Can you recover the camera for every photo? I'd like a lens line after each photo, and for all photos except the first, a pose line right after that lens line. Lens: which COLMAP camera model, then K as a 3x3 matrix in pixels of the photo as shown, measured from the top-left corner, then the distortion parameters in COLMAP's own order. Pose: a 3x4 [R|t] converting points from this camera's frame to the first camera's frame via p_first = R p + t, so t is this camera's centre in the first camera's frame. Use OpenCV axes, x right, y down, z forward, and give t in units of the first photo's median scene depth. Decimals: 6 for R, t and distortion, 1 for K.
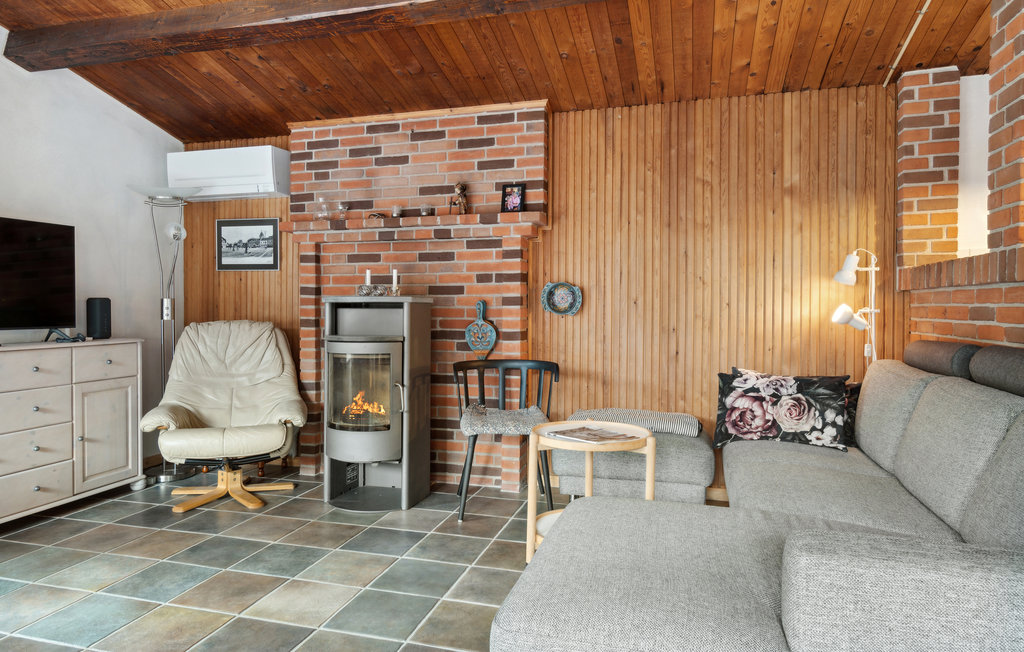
lens RADIAL K [[647.4, 0, 508.8], [0, 647.4, 315.4], [0, 0, 1]] dist [-0.000558, -0.000224]
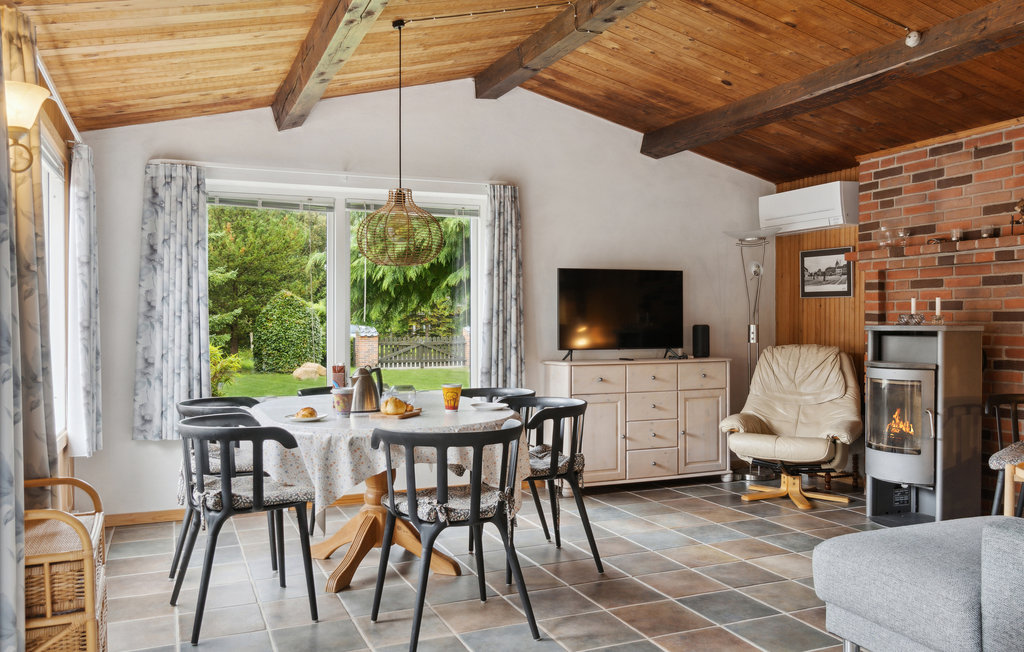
lens RADIAL K [[807.2, 0, 511.4], [0, 807.2, 327.7], [0, 0, 1]] dist [0.003006, 0.001725]
pose [[0.631058, 0.003604, -0.775727, 0.346840], [-0.006870, 0.999976, -0.000943, -0.017250], [0.775705, 0.005924, 0.631068, -0.275241]]
